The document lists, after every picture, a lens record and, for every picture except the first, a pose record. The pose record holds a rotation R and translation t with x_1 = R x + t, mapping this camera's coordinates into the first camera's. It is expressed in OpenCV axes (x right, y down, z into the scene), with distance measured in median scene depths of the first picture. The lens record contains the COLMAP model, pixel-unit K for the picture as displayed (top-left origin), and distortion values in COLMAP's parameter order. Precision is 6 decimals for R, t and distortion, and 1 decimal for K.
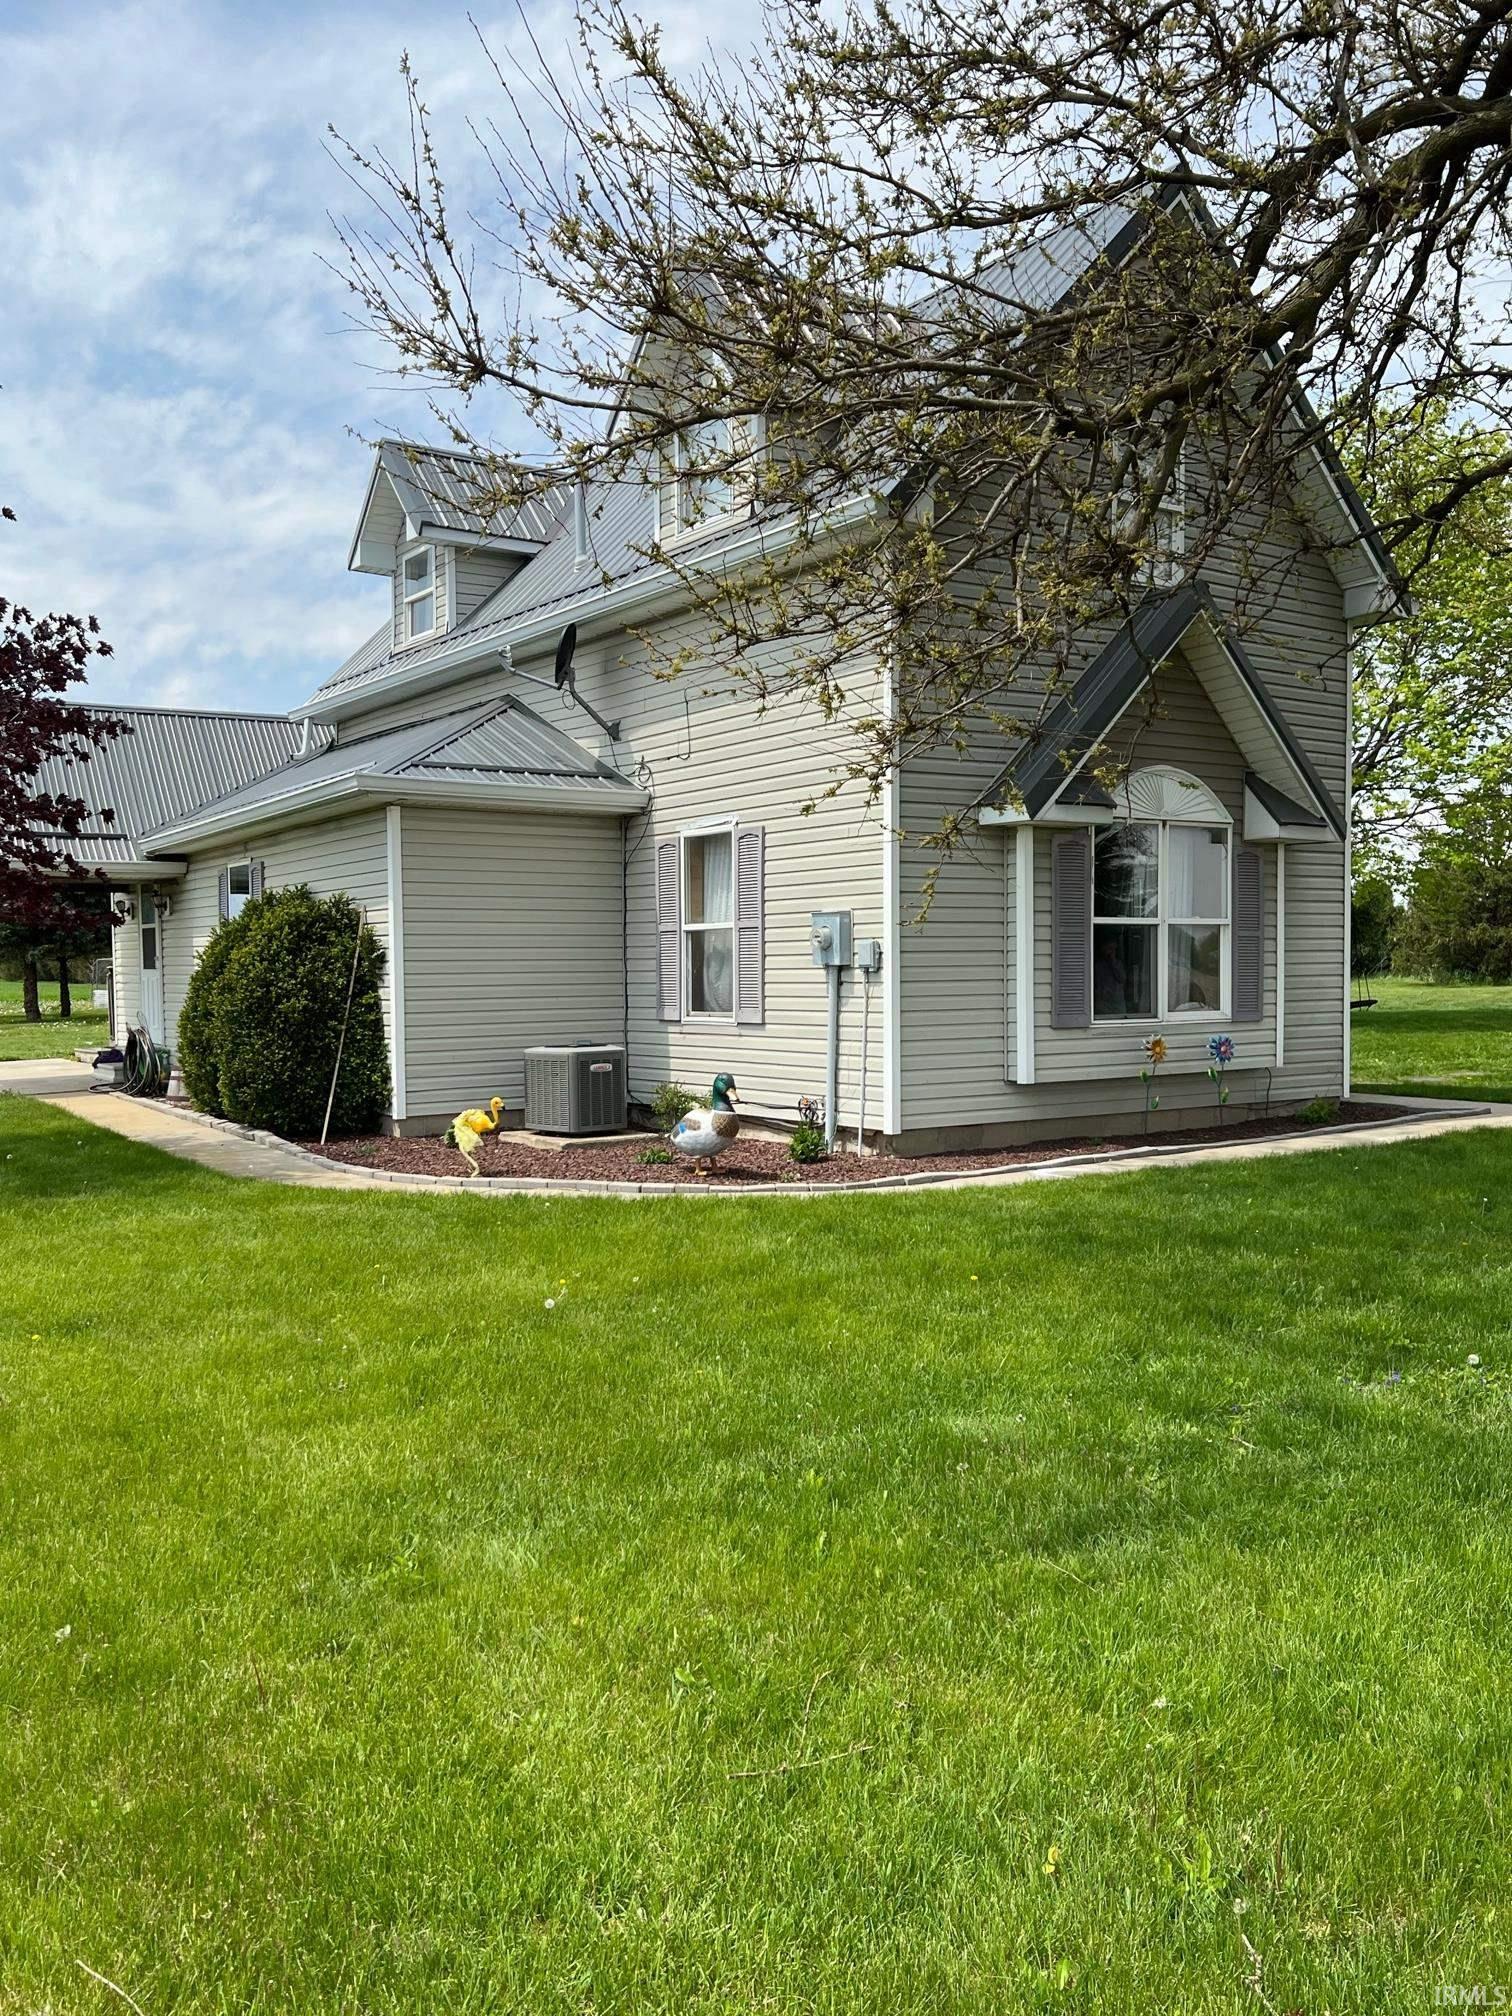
lens RADIAL K [[1620.9, 0, 756.0], [0, 1620.9, 1008.0], [0, 0, 1]] dist [0.085316, -0.137584]
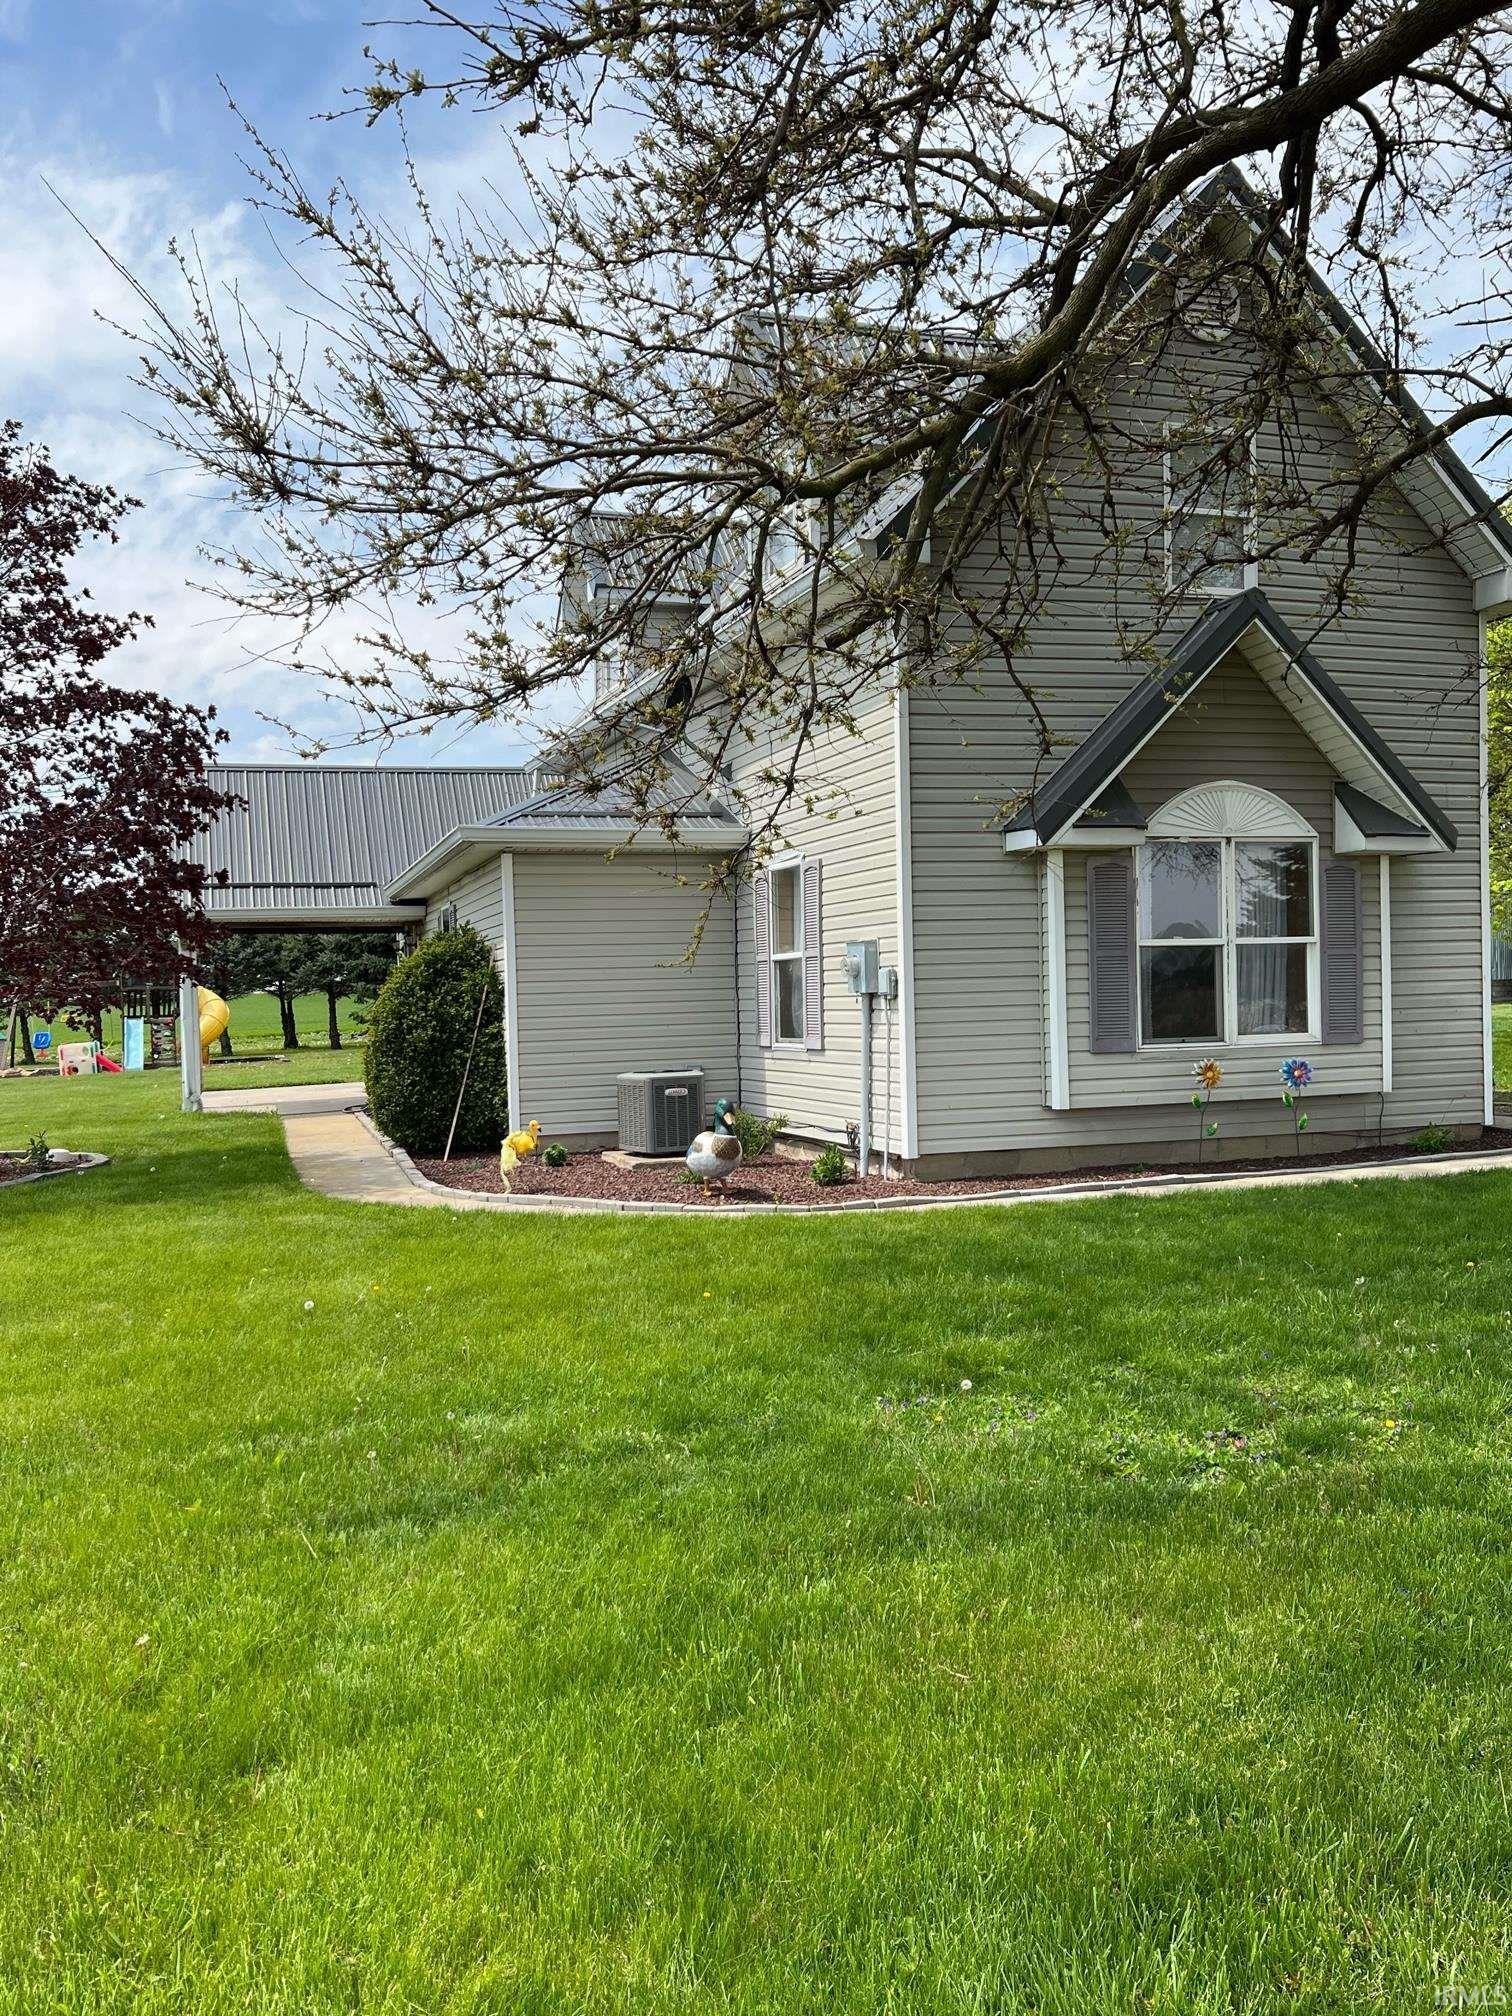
lens RADIAL K [[1620.9, 0, 756.0], [0, 1620.9, 1008.0], [0, 0, 1]] dist [0.085316, -0.137584]
pose [[0.962925, -0.013149, -0.269448, 0.242023], [0.010170, 0.999871, -0.012446, -0.004559], [0.269577, 0.009244, 0.962935, -0.008512]]
